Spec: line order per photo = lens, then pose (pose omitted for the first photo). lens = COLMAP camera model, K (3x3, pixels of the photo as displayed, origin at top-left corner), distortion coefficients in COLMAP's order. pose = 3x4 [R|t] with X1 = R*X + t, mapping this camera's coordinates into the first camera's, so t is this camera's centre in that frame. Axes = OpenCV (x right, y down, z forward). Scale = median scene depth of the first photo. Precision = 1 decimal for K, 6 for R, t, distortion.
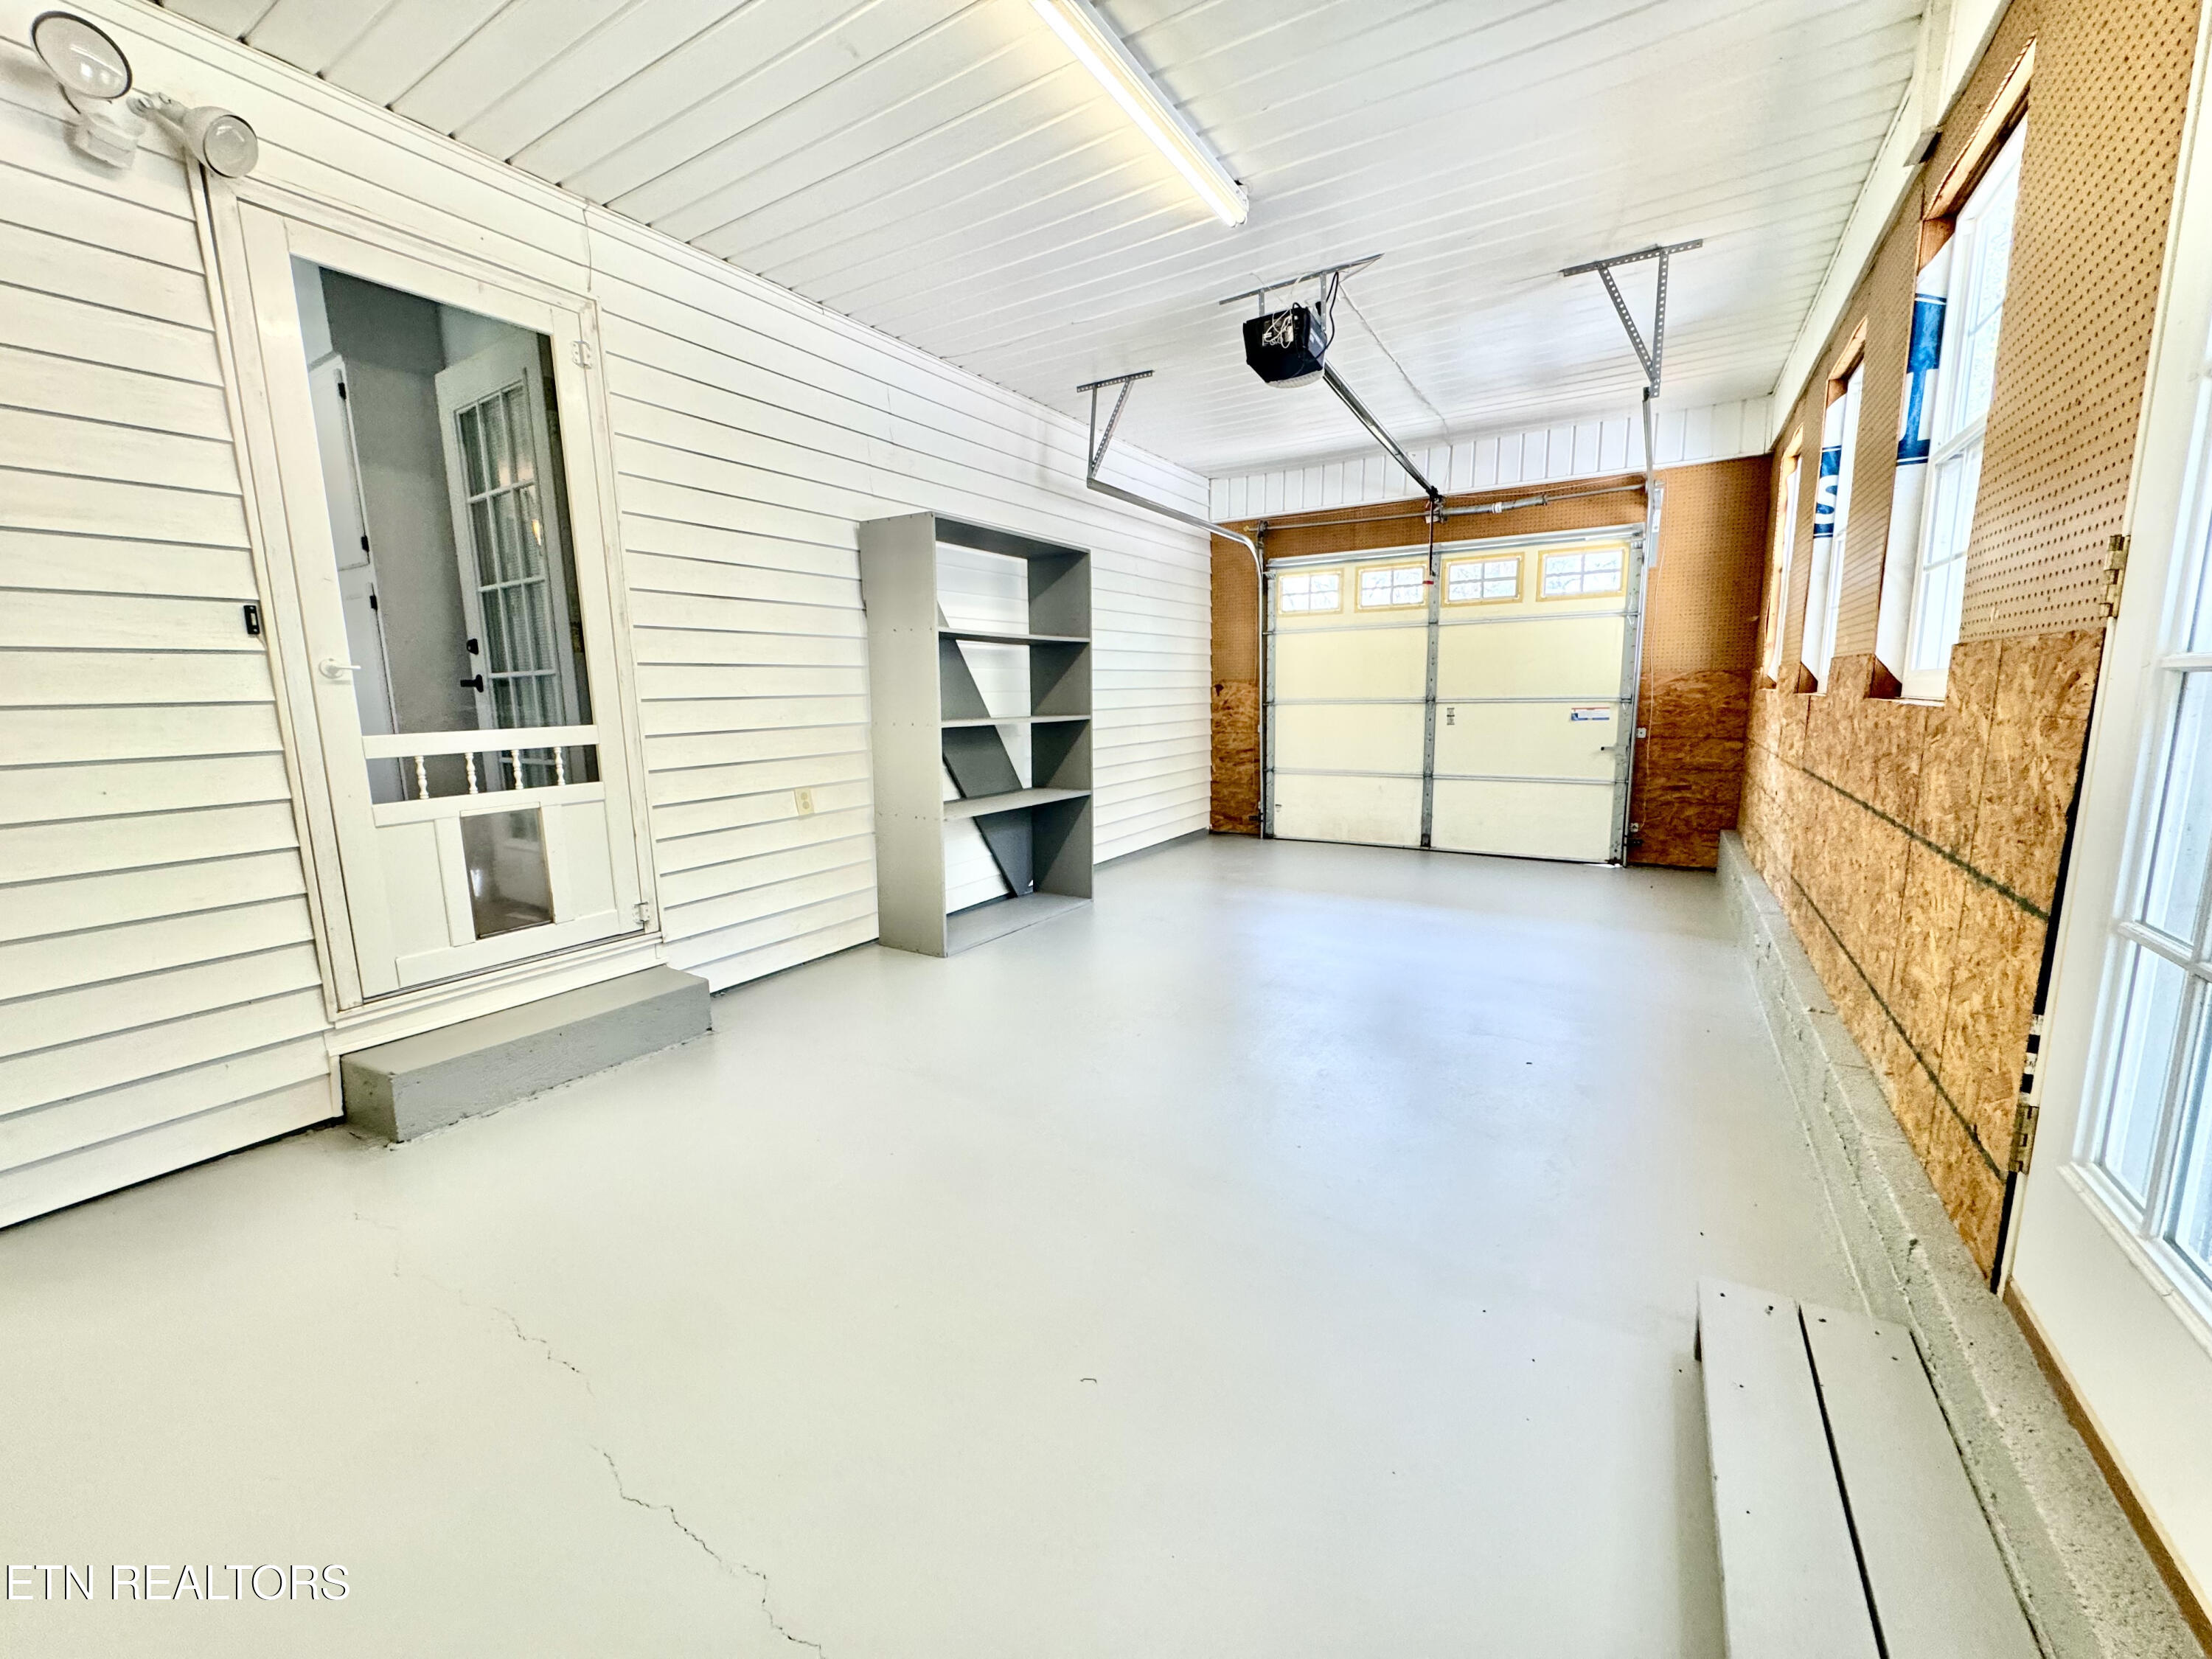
lens RADIAL K [[880.2, 0, 1111.8], [0, 880.2, 828.6], [0, 0, 1]] dist [0.001420, 0.000151]
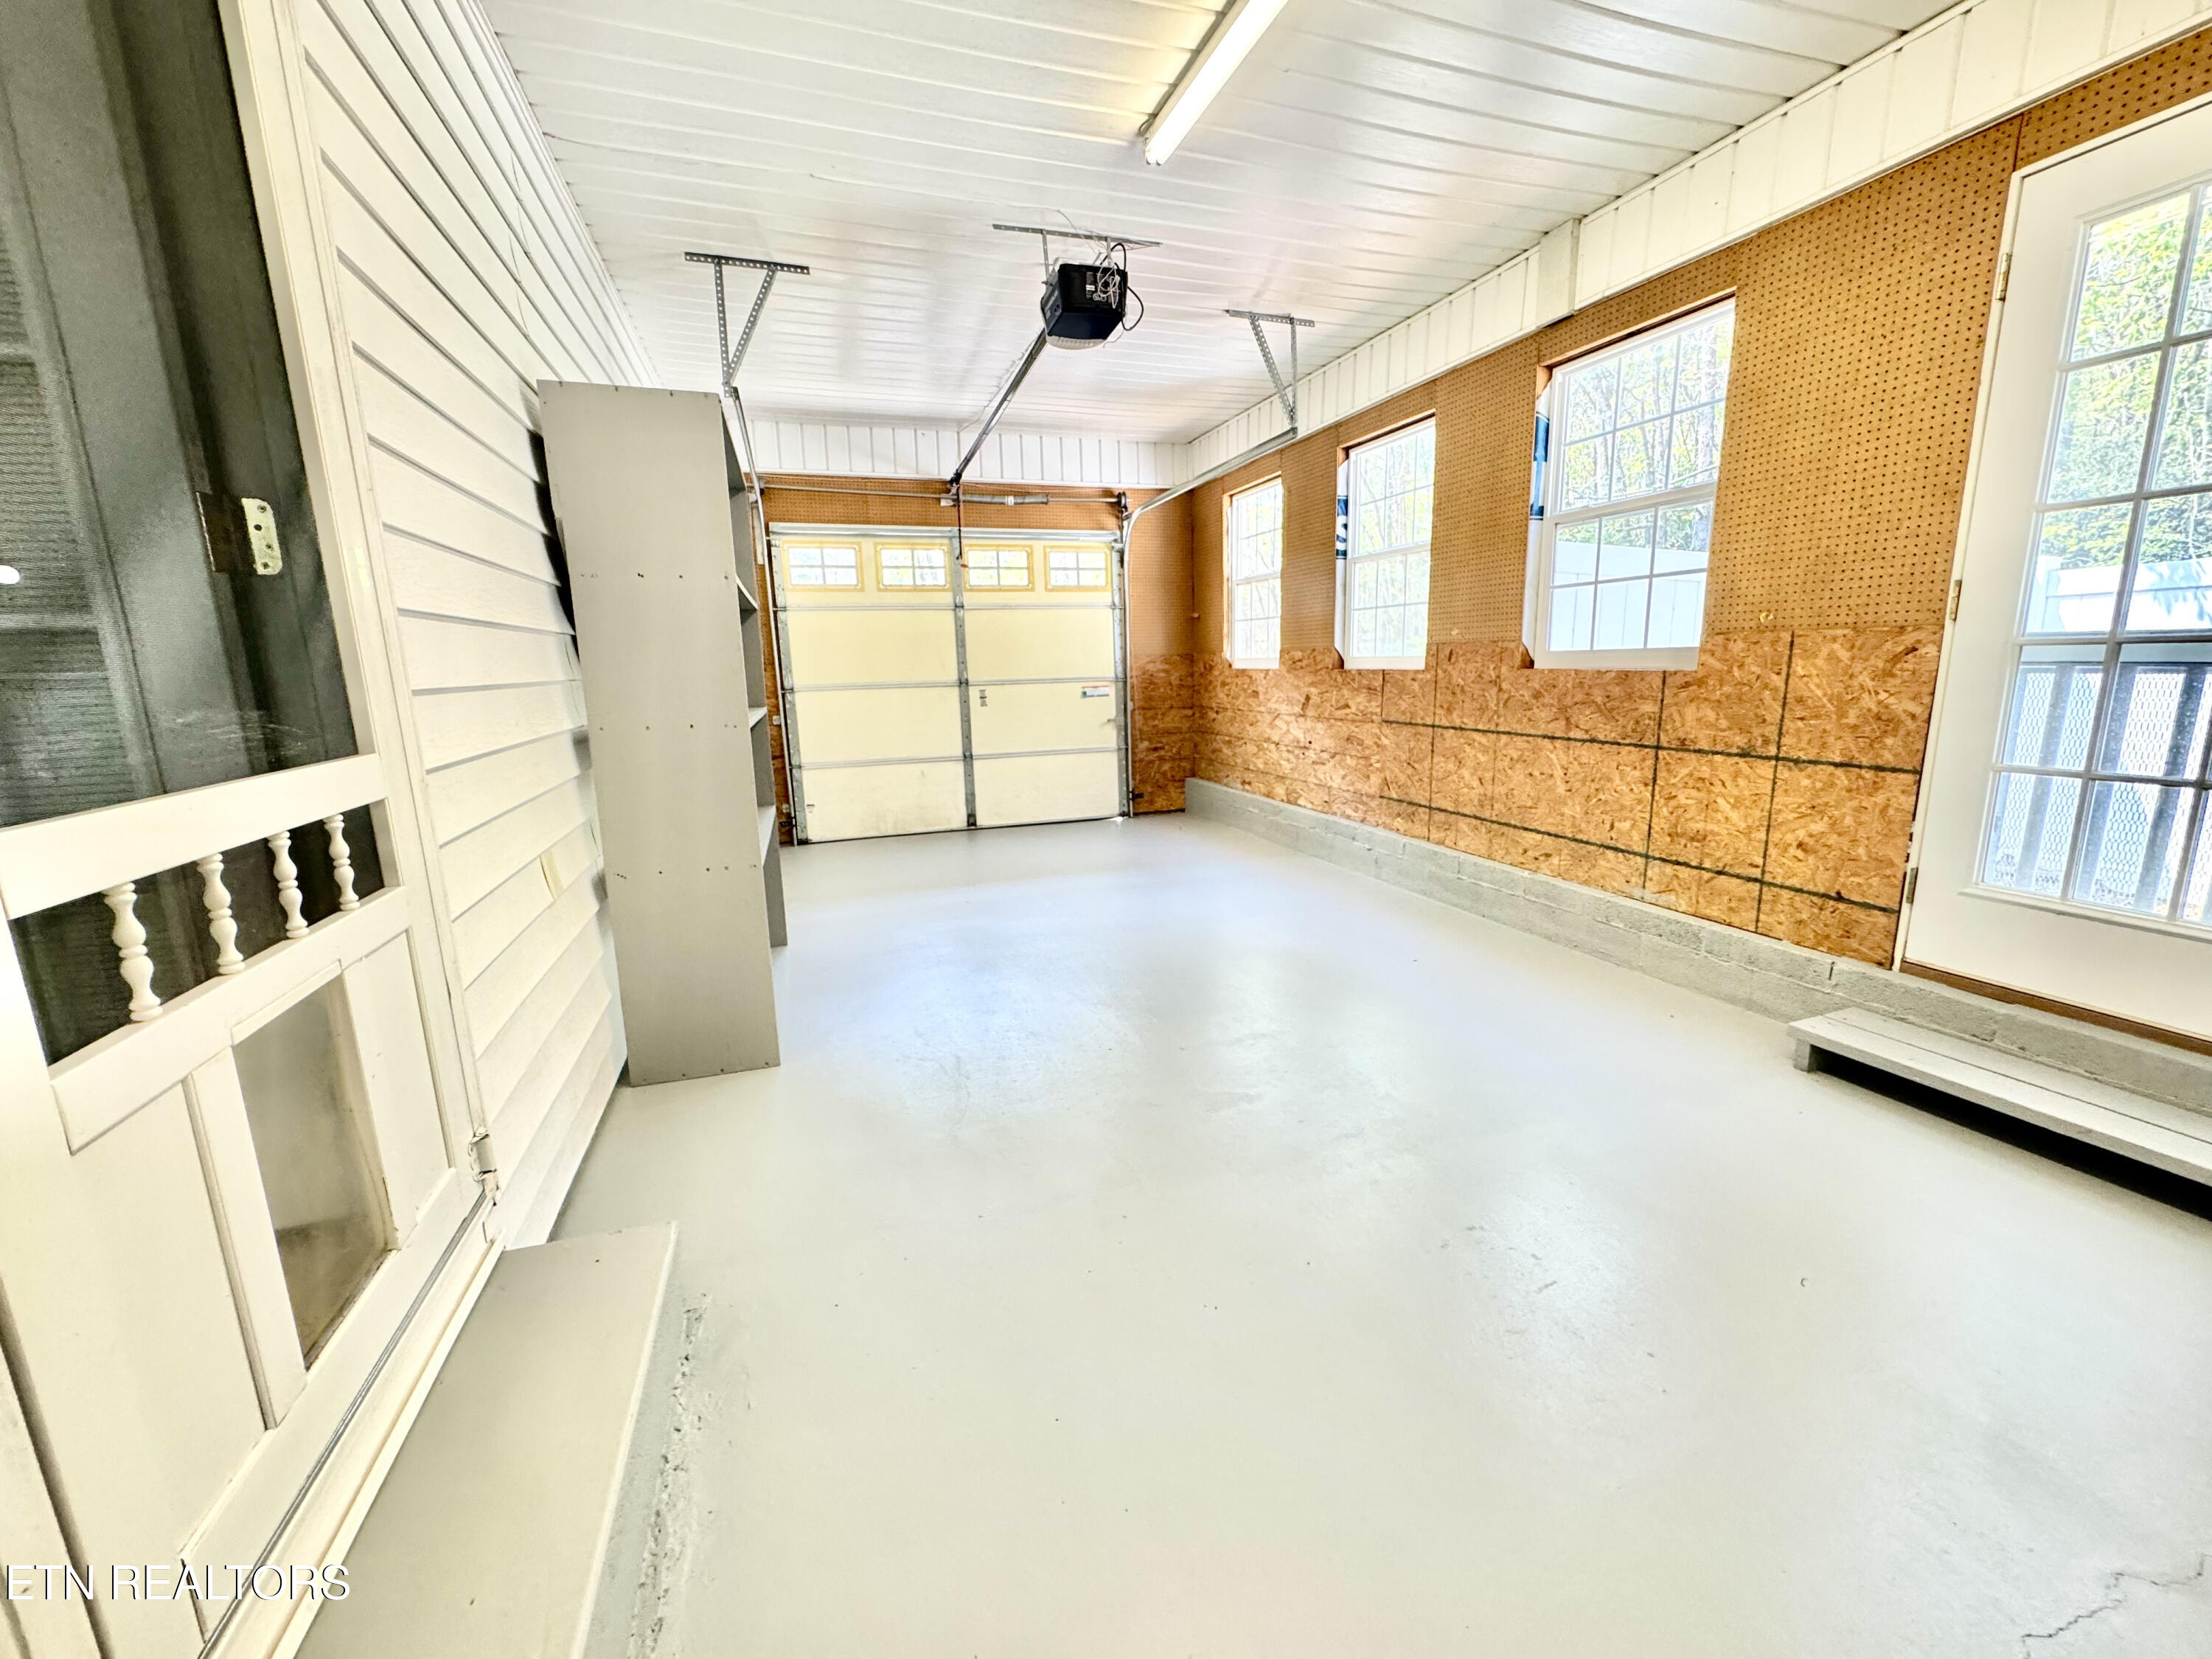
lens RADIAL K [[880.2, 0, 1111.8], [0, 880.2, 828.6], [0, 0, 1]] dist [0.001420, 0.000151]
pose [[0.635095, -0.142896, 0.759101, -0.353145], [0.134246, 0.988203, 0.073707, -0.033890], [-0.760679, 0.055095, 0.646786, 0.239591]]
